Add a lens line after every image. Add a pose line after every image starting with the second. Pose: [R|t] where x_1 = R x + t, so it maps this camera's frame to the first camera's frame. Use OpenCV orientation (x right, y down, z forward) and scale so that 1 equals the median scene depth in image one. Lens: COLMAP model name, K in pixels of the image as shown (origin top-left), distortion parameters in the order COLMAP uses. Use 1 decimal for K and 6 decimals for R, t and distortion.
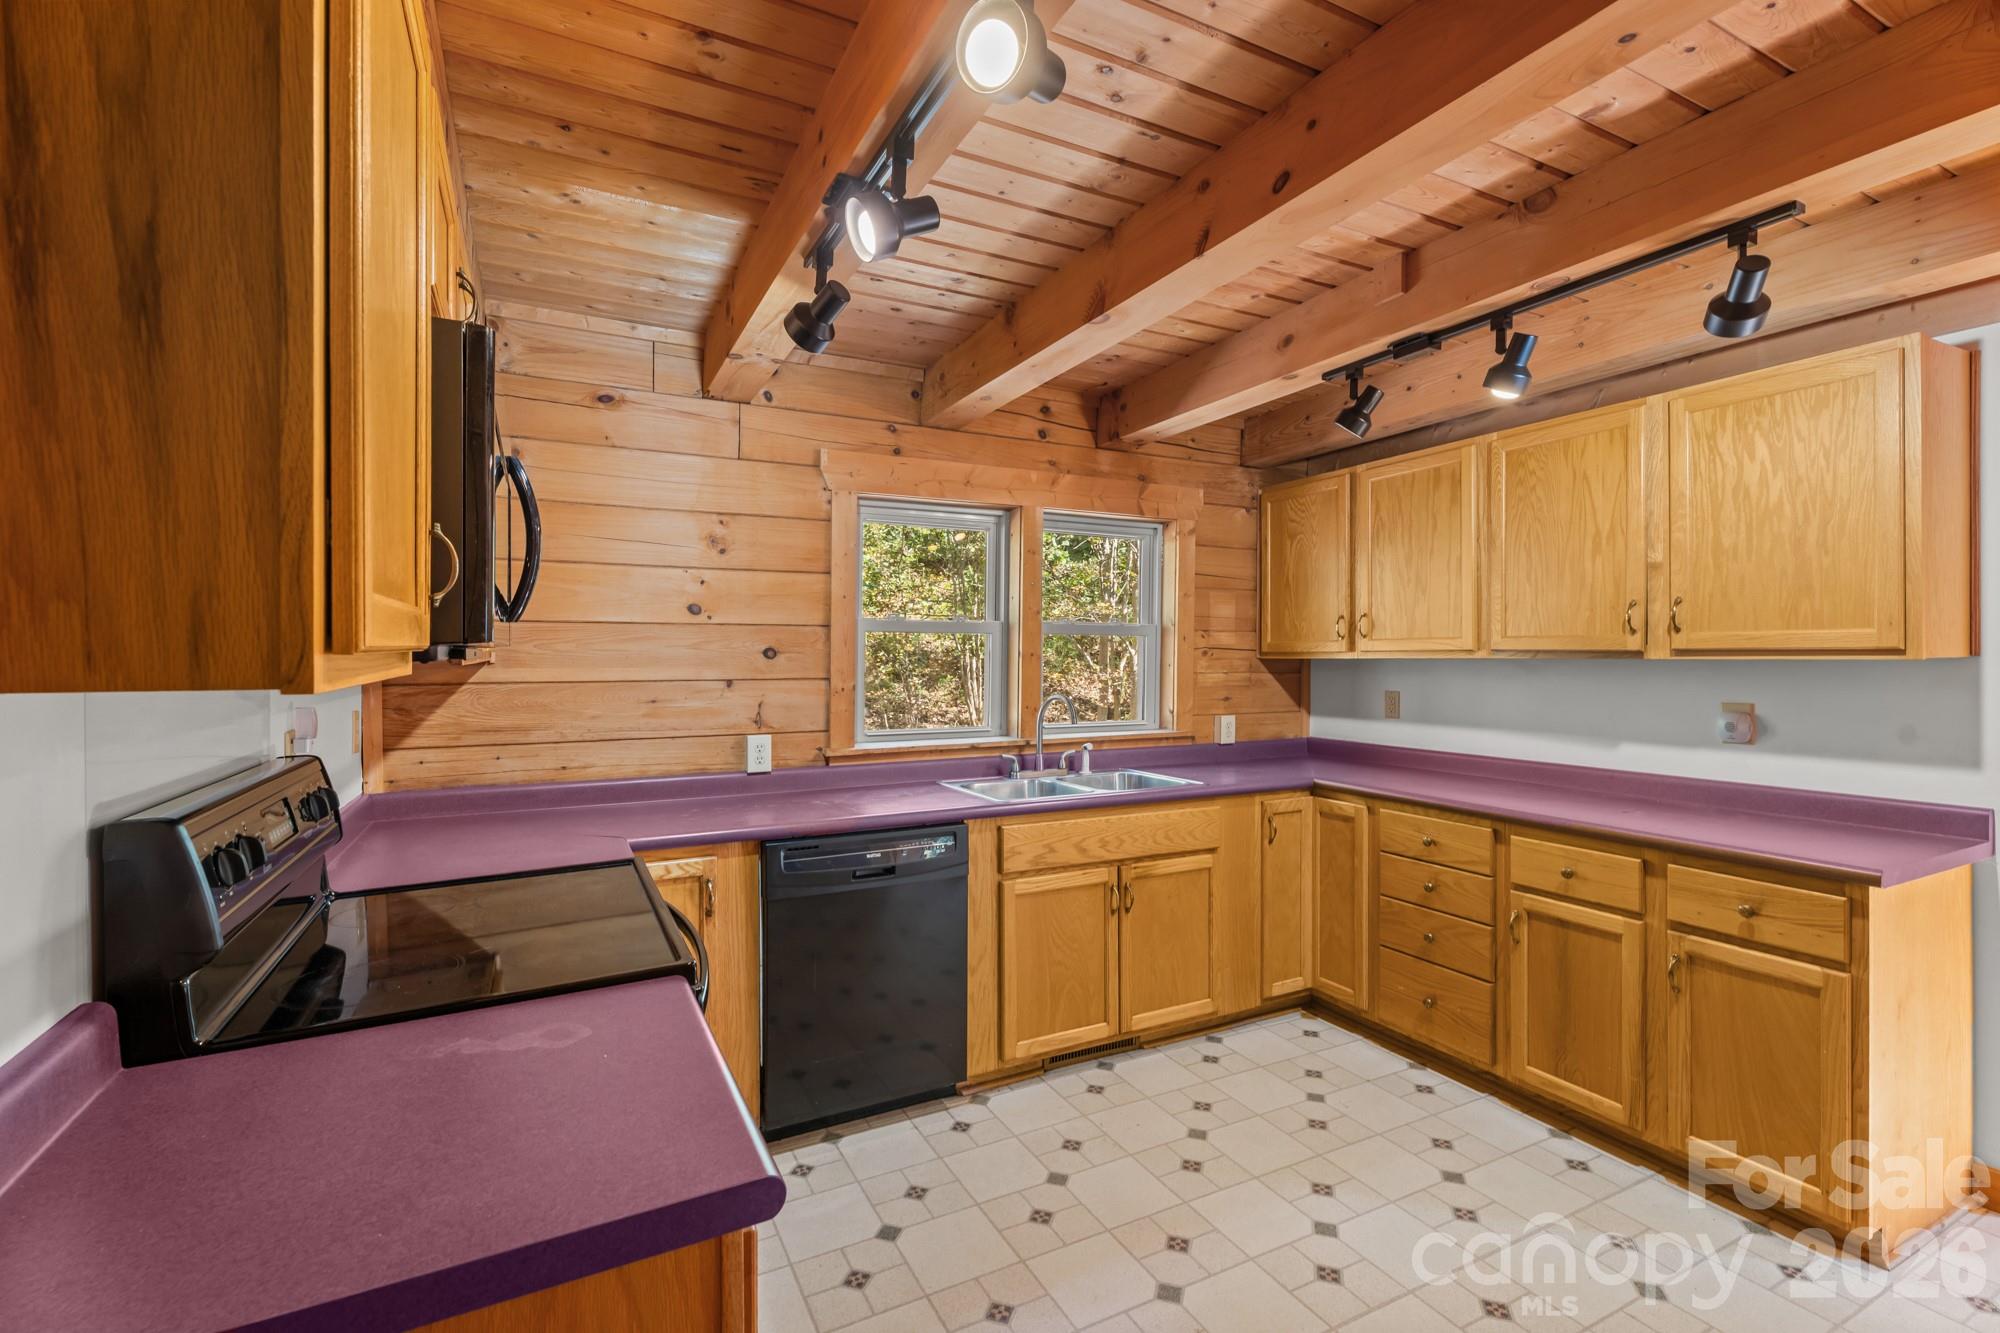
lens RADIAL K [[883.2, 0, 1003.8], [0, 883.2, 662.0], [0, 0, 1]] dist [-0.001617, 0.002160]
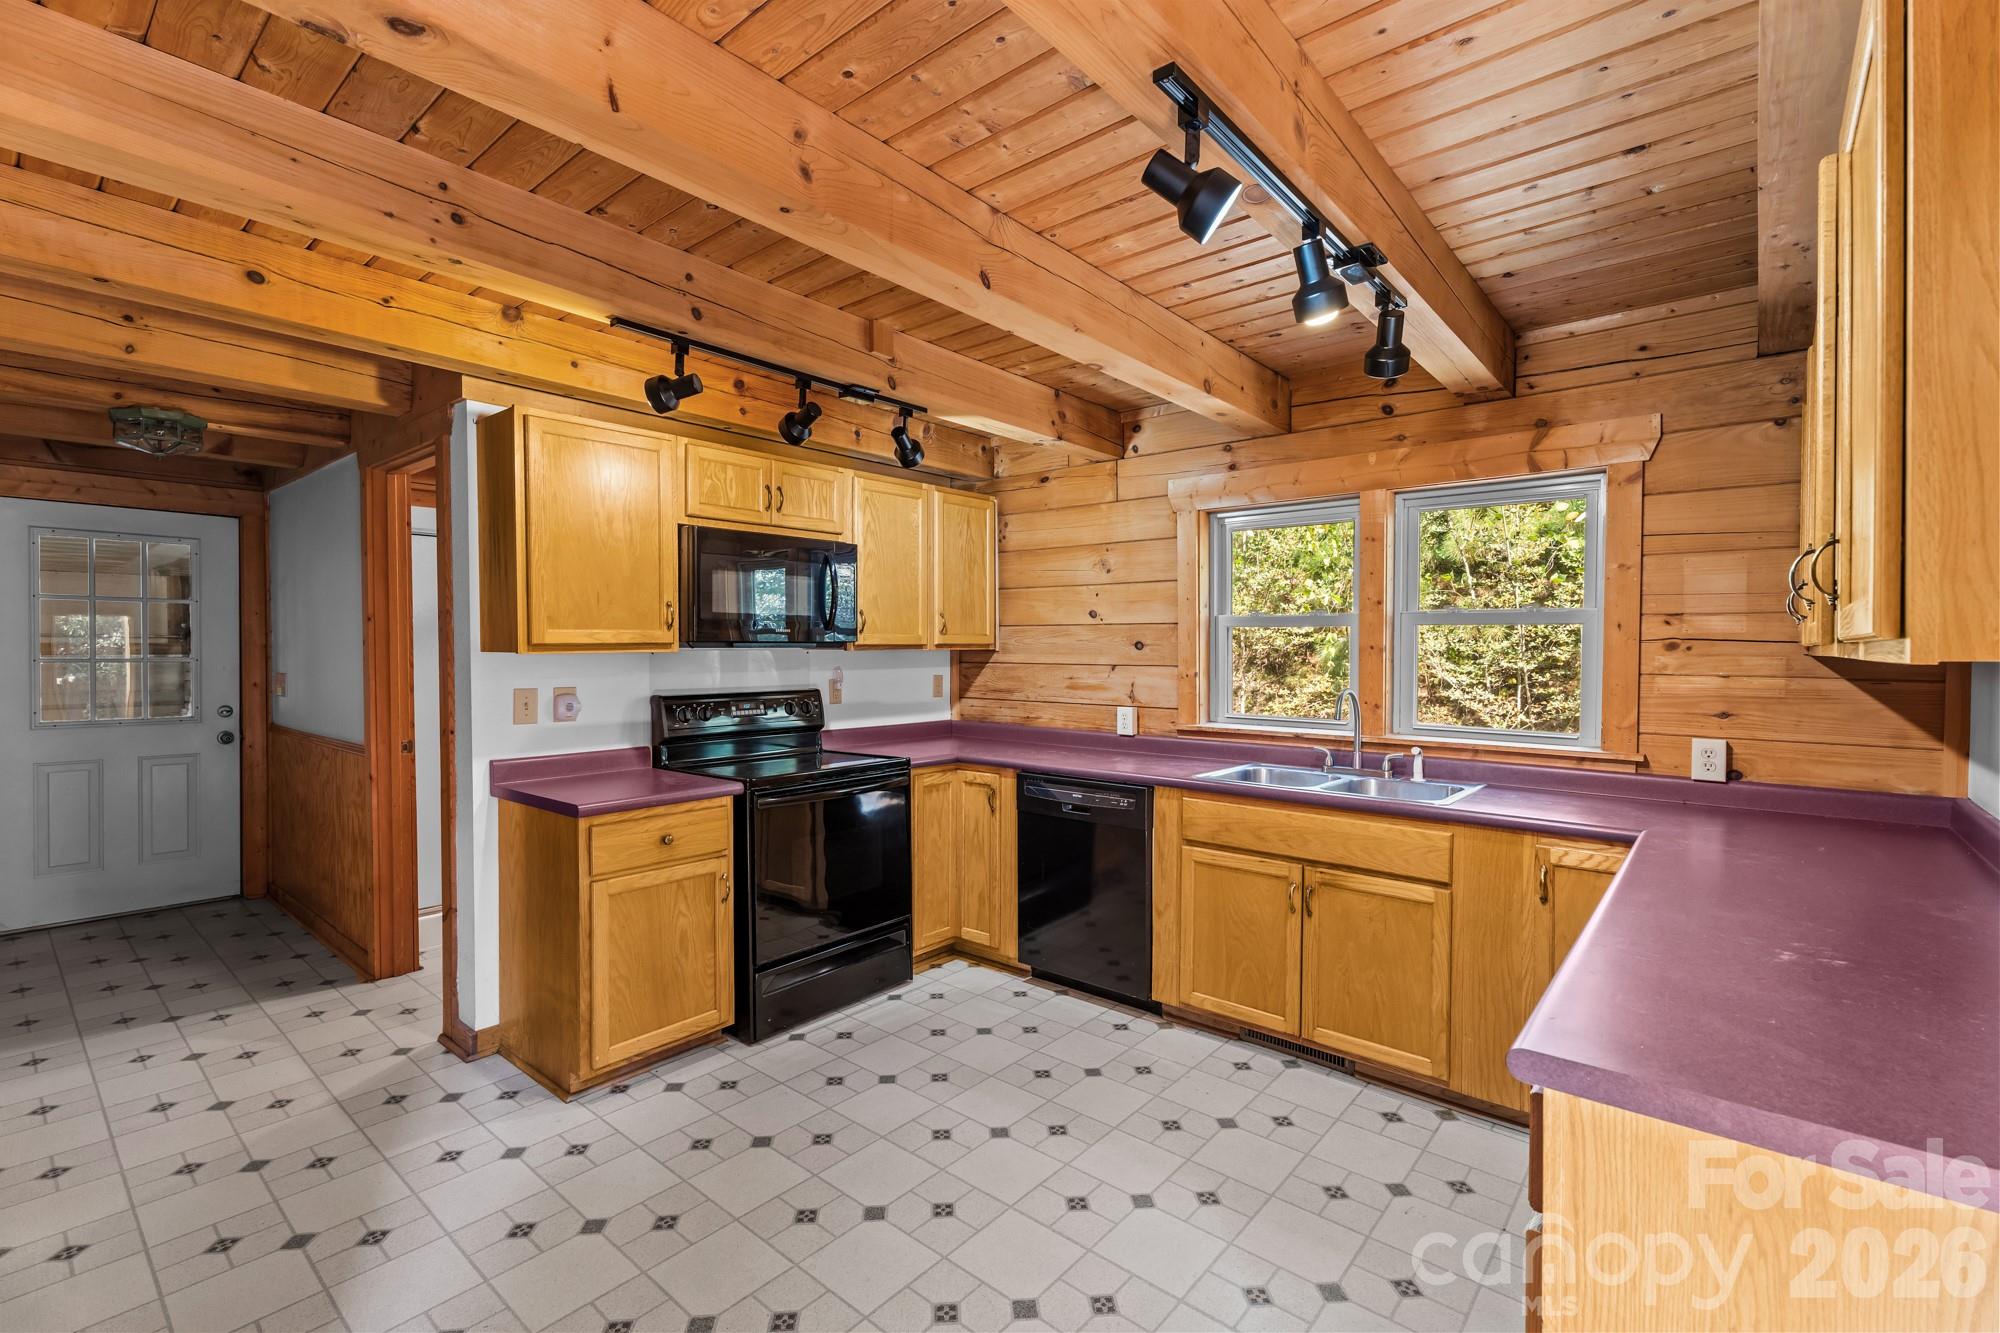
lens RADIAL K [[883.2, 0, 1001.2], [0, 883.2, 671.4], [0, 0, 1]] dist [-0.001617, 0.002160]
pose [[0.381191, 0.028233, -0.924065, 0.942000], [-0.012341, 0.999600, 0.025451, -0.002696], [0.924414, 0.001702, 0.381387, 0.341349]]
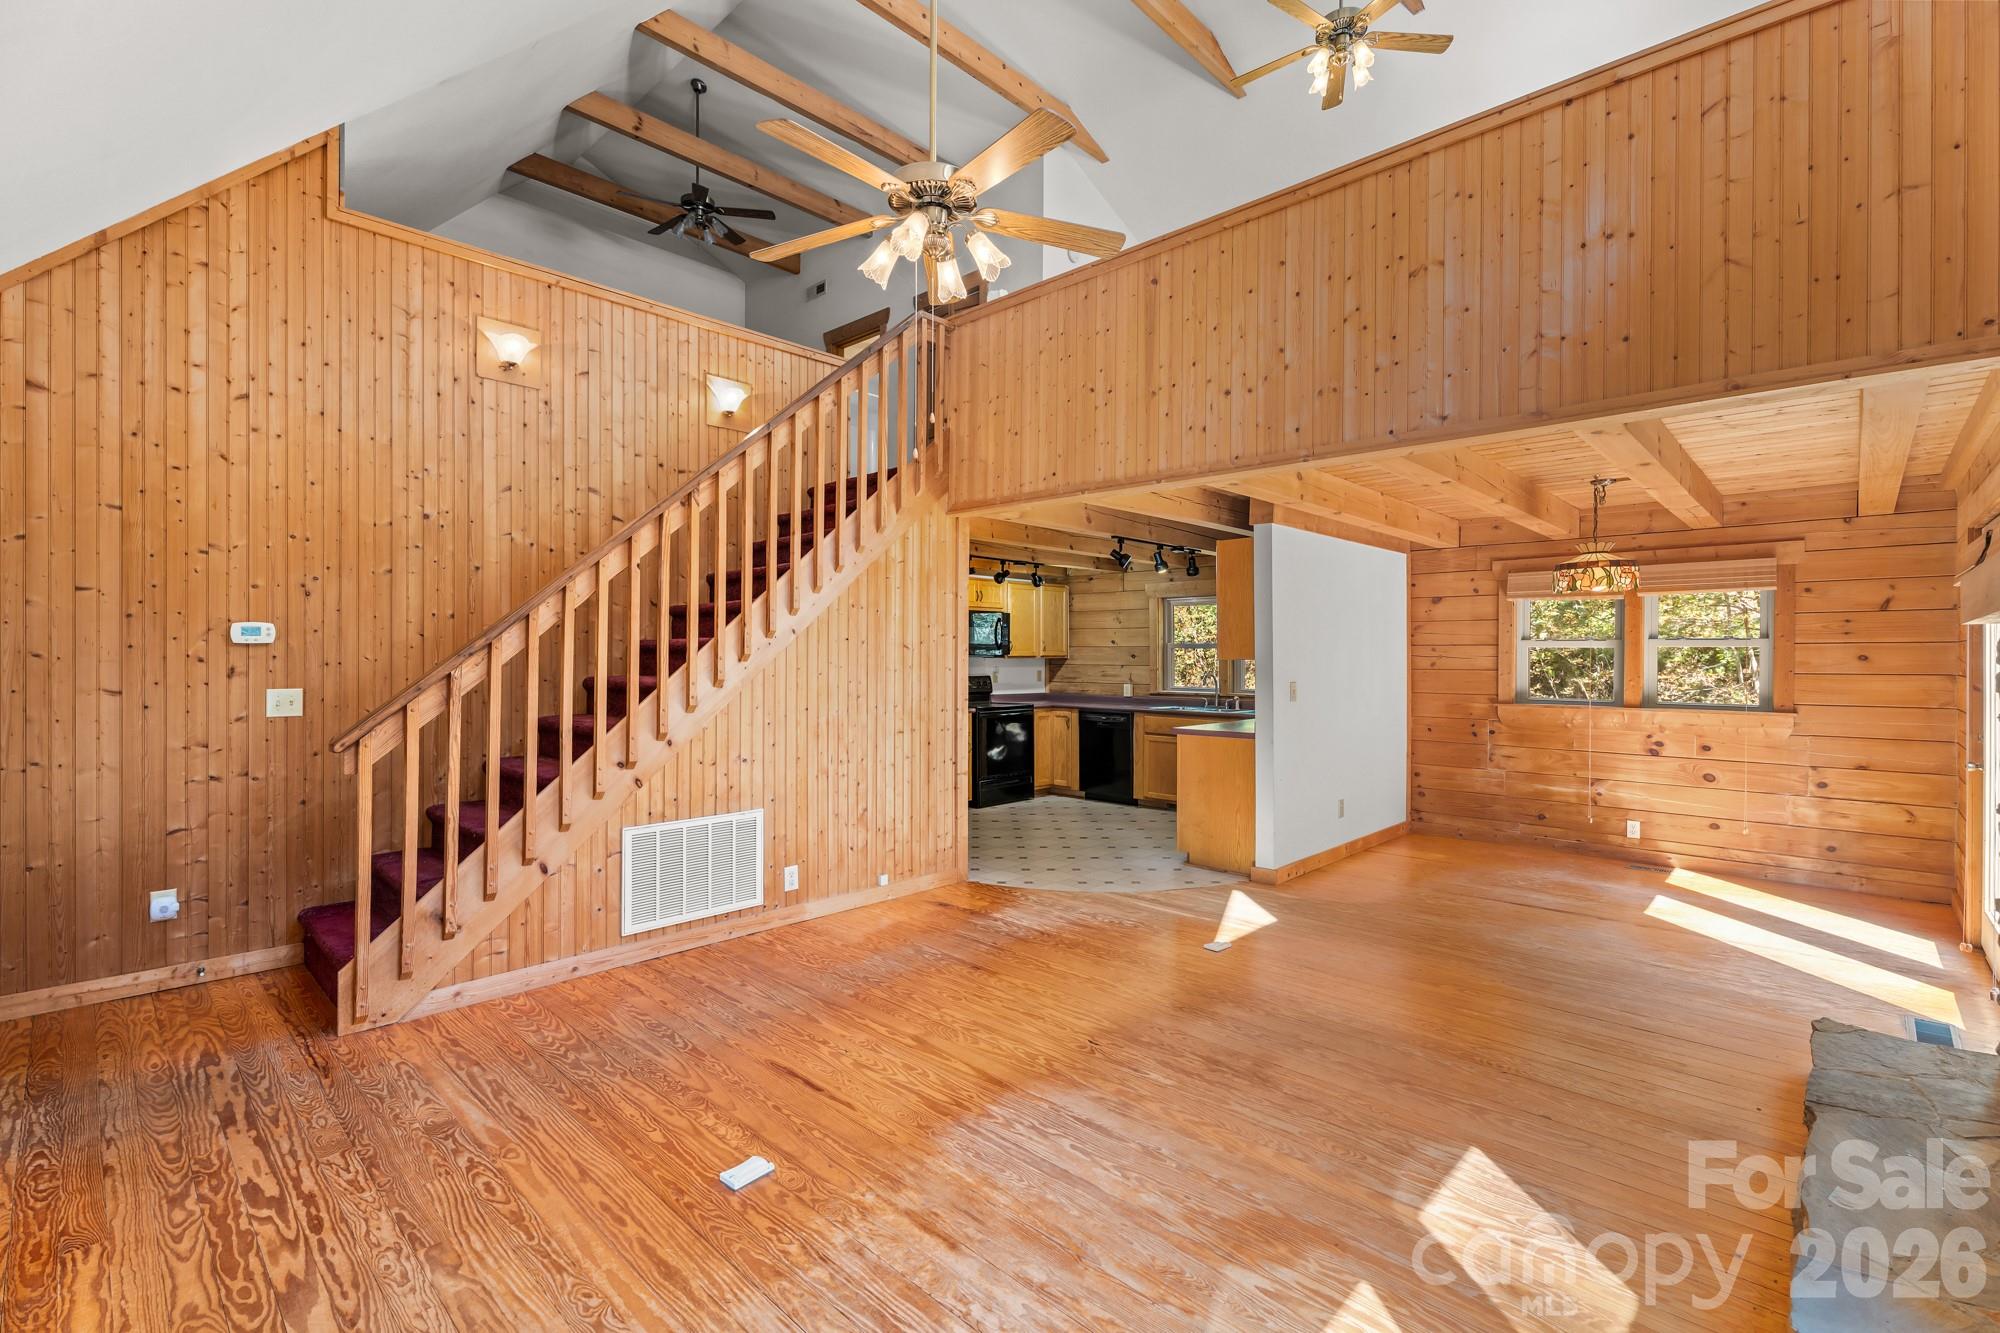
lens RADIAL K [[883.2, 0, 1007.0], [0, 883.2, 666.0], [0, 0, 1]] dist [-0.001617, 0.002160]
pose [[0.333452, 0.011417, -0.942698, 2.544901], [-0.011957, 0.999897, 0.007881, 0.004585], [0.942691, 0.008644, 0.333554, -0.393647]]
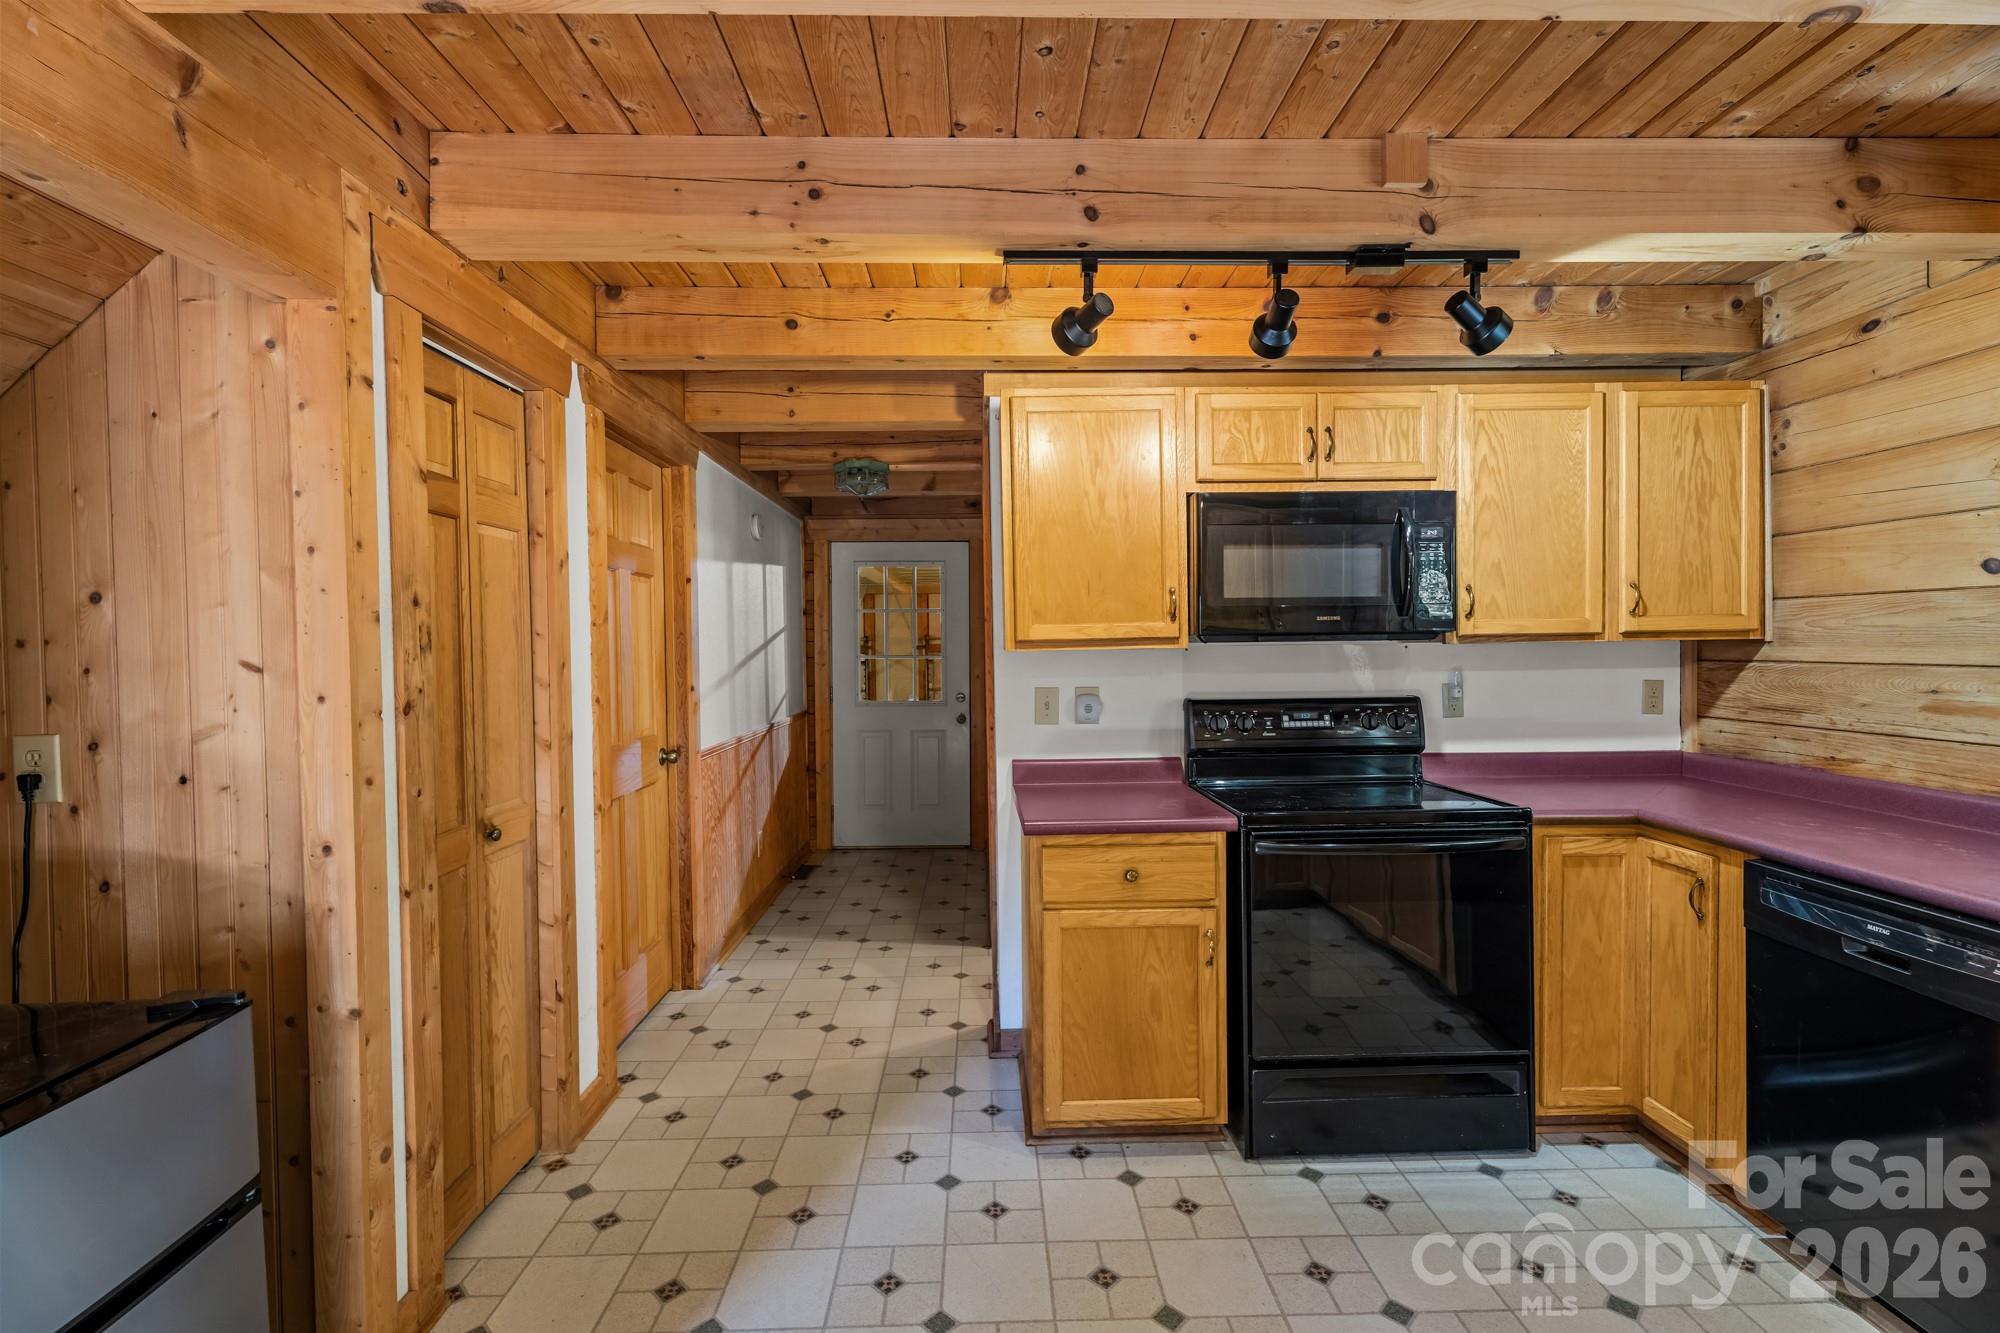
lens RADIAL K [[883.2, 0, 996.0], [0, 883.2, 666.2], [0, 0, 1]] dist [-0.001617, 0.002160]
pose [[-0.442188, 0.028357, -0.896474, 0.670644], [0.002688, 0.999538, 0.030291, -0.003168], [0.896918, 0.010985, -0.442060, 0.623807]]
